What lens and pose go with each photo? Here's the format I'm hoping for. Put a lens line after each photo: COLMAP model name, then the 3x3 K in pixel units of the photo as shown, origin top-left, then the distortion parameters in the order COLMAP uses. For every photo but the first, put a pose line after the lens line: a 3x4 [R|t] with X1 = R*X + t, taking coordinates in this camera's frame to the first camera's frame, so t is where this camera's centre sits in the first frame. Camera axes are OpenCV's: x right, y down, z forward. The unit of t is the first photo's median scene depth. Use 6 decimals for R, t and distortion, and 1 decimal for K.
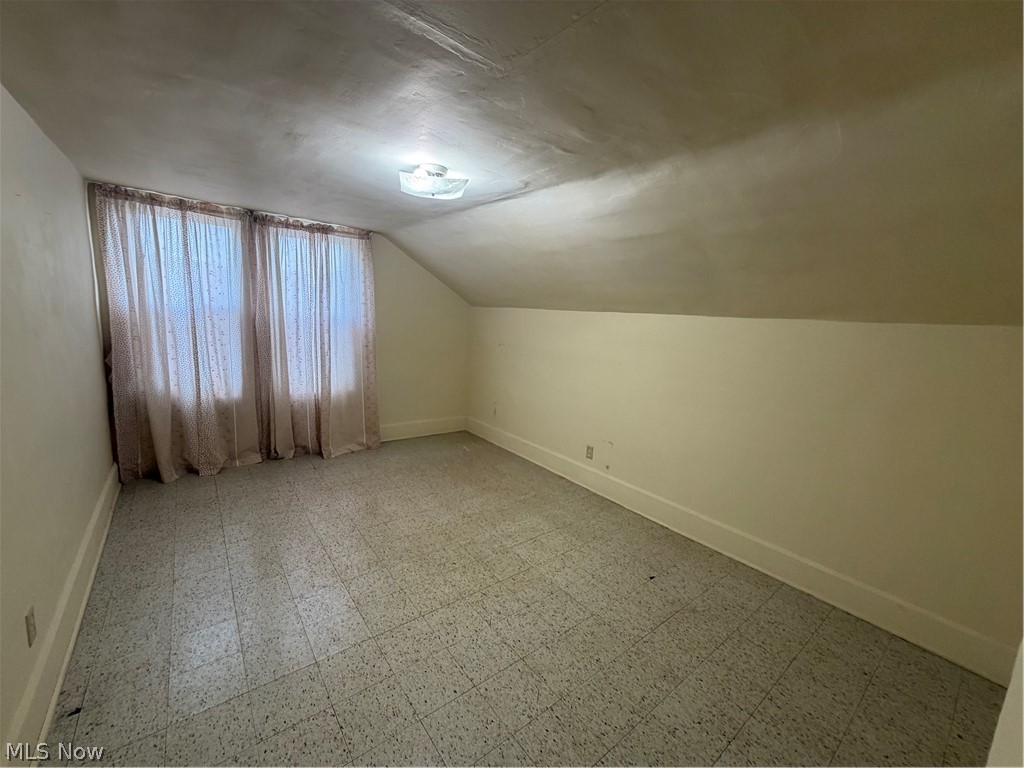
lens RADIAL K [[409.6, 0, 513.3], [0, 409.6, 381.6], [0, 0, 1]] dist [0.000609, 0.000148]
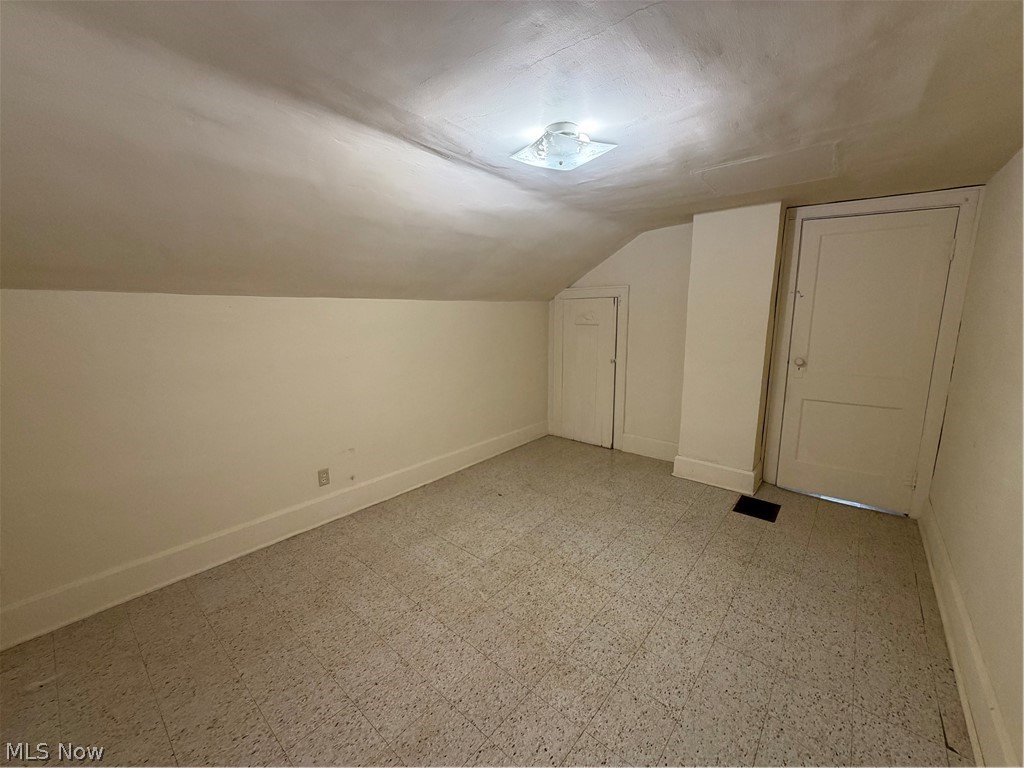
lens RADIAL K [[409.6, 0, 513.3], [0, 409.6, 381.6], [0, 0, 1]] dist [0.000609, 0.000148]
pose [[-0.198749, -0.220682, 0.954881, -0.776036], [0.149588, 0.956072, 0.252092, -0.191154], [-0.968567, 0.192941, -0.157007, 0.960604]]
